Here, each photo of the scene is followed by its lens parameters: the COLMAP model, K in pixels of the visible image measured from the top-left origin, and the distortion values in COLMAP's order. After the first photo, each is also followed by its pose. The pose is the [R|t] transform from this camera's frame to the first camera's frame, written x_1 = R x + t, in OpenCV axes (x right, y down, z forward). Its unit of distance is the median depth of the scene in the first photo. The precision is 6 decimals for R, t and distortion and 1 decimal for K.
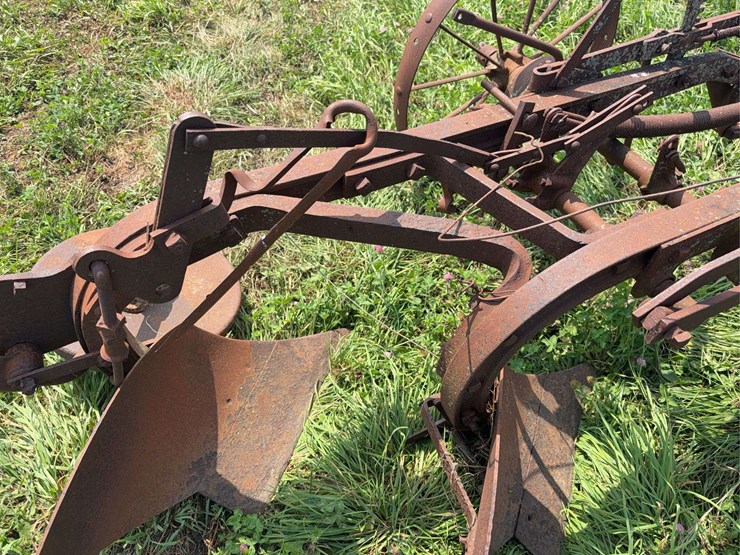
lens RADIAL K [[506.6, 0, 371.2], [0, 506.6, 277.9], [0, 0, 1]] dist [0.054437, -0.074962]
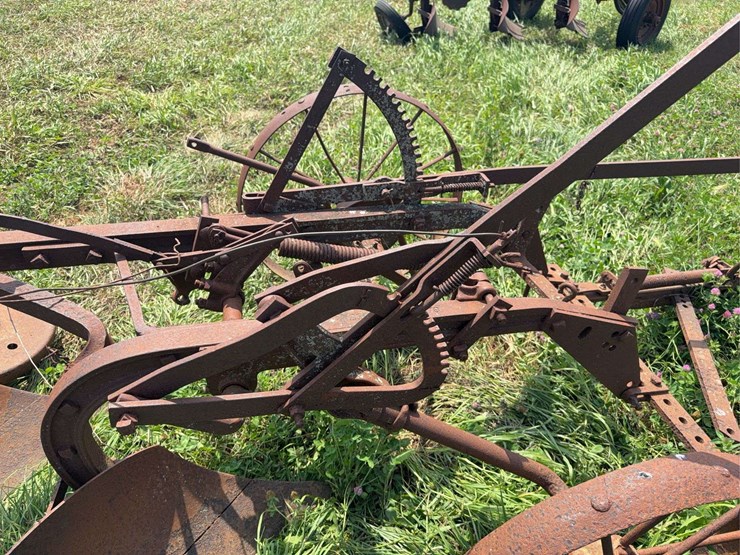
lens RADIAL K [[506.6, 0, 371.2], [0, 506.6, 277.9], [0, 0, 1]] dist [0.054437, -0.074962]
pose [[0.970594, 0.157811, -0.181774, 0.789888], [-0.193411, 0.960812, -0.198578, -0.043442], [0.143313, 0.227895, 0.963081, -0.037603]]
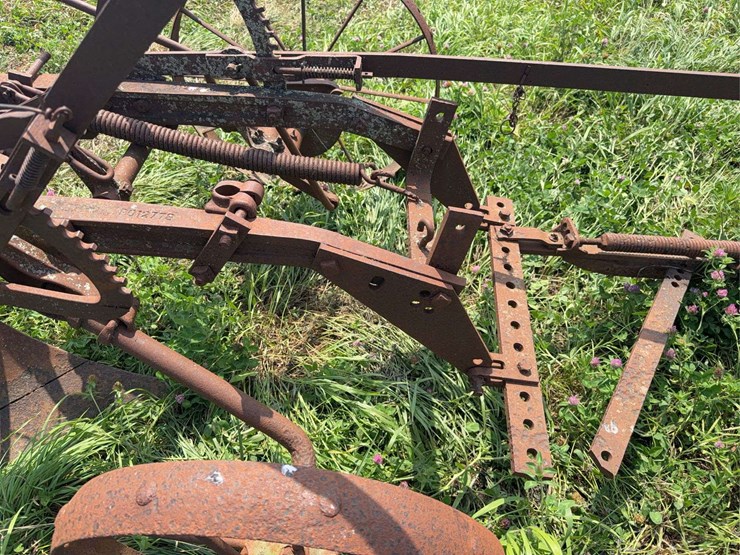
lens RADIAL K [[506.6, 0, 371.2], [0, 506.6, 277.9], [0, 0, 1]] dist [0.054437, -0.074962]
pose [[0.848599, 0.378032, -0.370098, 1.279536], [-0.389357, 0.919894, 0.046857, -0.251545], [0.358164, 0.104338, 0.927810, 0.291959]]
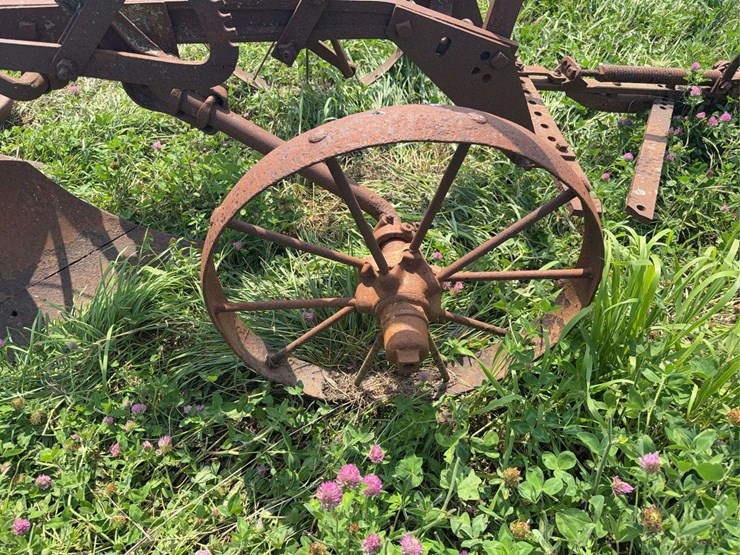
lens RADIAL K [[506.6, 0, 371.2], [0, 506.6, 277.9], [0, 0, 1]] dist [0.054437, -0.074962]
pose [[0.915594, 0.277614, -0.290890, 1.256944], [-0.289218, 0.957258, 0.003239, 0.174551], [0.279356, 0.081165, 0.956751, 0.176910]]
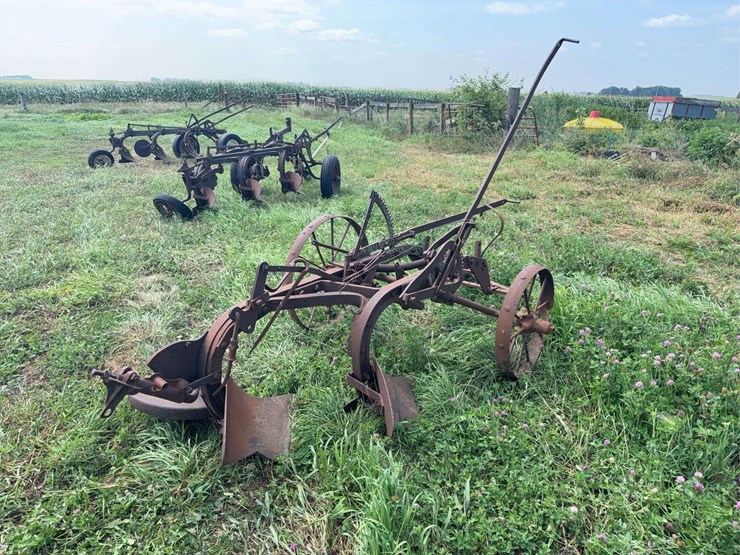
lens RADIAL K [[506.6, 0, 371.2], [0, 506.6, 277.9], [0, 0, 1]] dist [0.054437, -0.074962]
pose [[0.906086, -0.162985, 0.390442, -0.594632], [0.337687, 0.834565, -0.435281, 0.863774], [-0.254905, 0.526249, 0.811225, -1.093924]]
